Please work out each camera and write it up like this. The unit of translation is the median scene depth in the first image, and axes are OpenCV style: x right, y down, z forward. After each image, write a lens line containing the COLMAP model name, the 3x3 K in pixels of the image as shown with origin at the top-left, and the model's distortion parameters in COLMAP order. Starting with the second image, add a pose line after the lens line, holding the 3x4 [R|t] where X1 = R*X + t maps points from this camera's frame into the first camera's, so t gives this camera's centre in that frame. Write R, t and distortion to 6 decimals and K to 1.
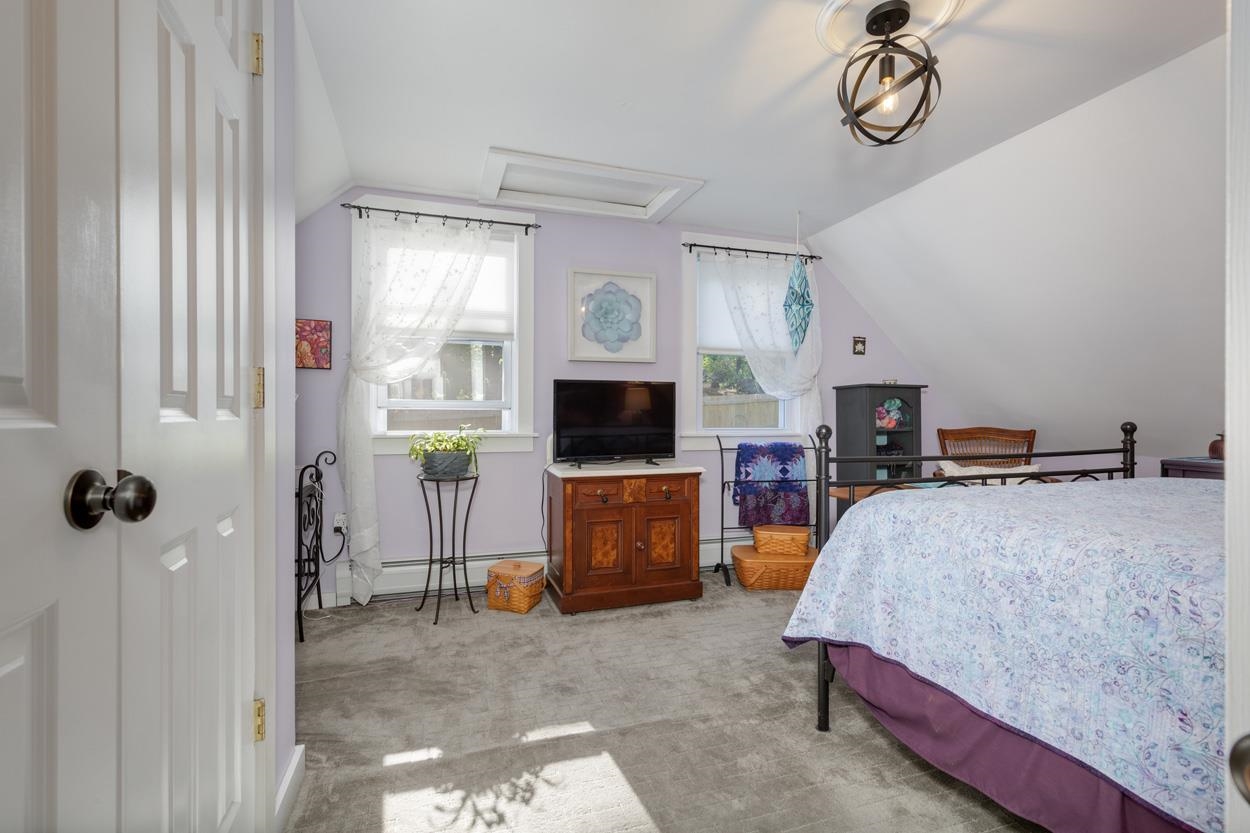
lens RADIAL K [[566.6, 0, 619.3], [0, 566.6, 412.1], [0, 0, 1]] dist [0.000750, -0.000643]
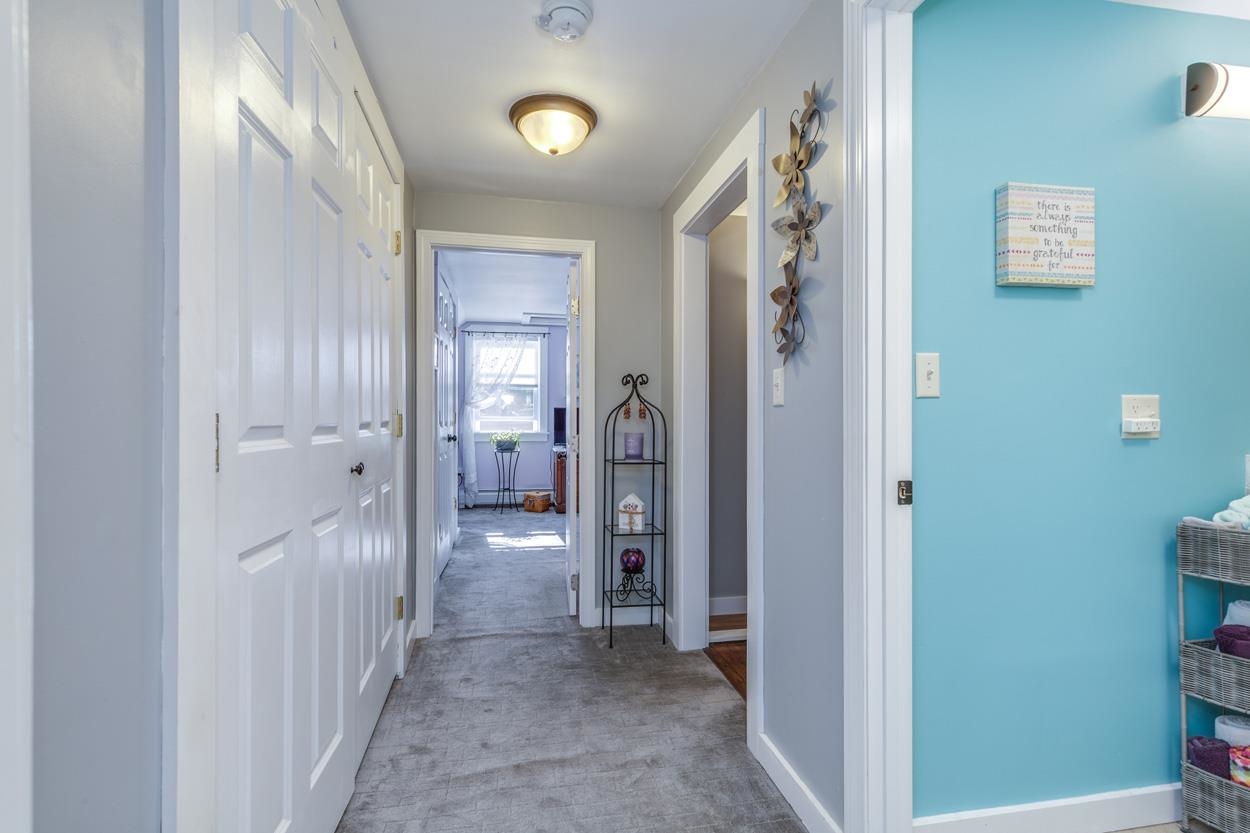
lens RADIAL K [[566.6, 0, 628.0], [0, 566.6, 419.8], [0, 0, 1]] dist [0.000750, -0.000643]
pose [[0.995492, 0.002062, -0.094822, 0.376980], [-0.002562, 0.999983, -0.005150, 0.000067], [0.094810, 0.005370, 0.995481, -1.154955]]
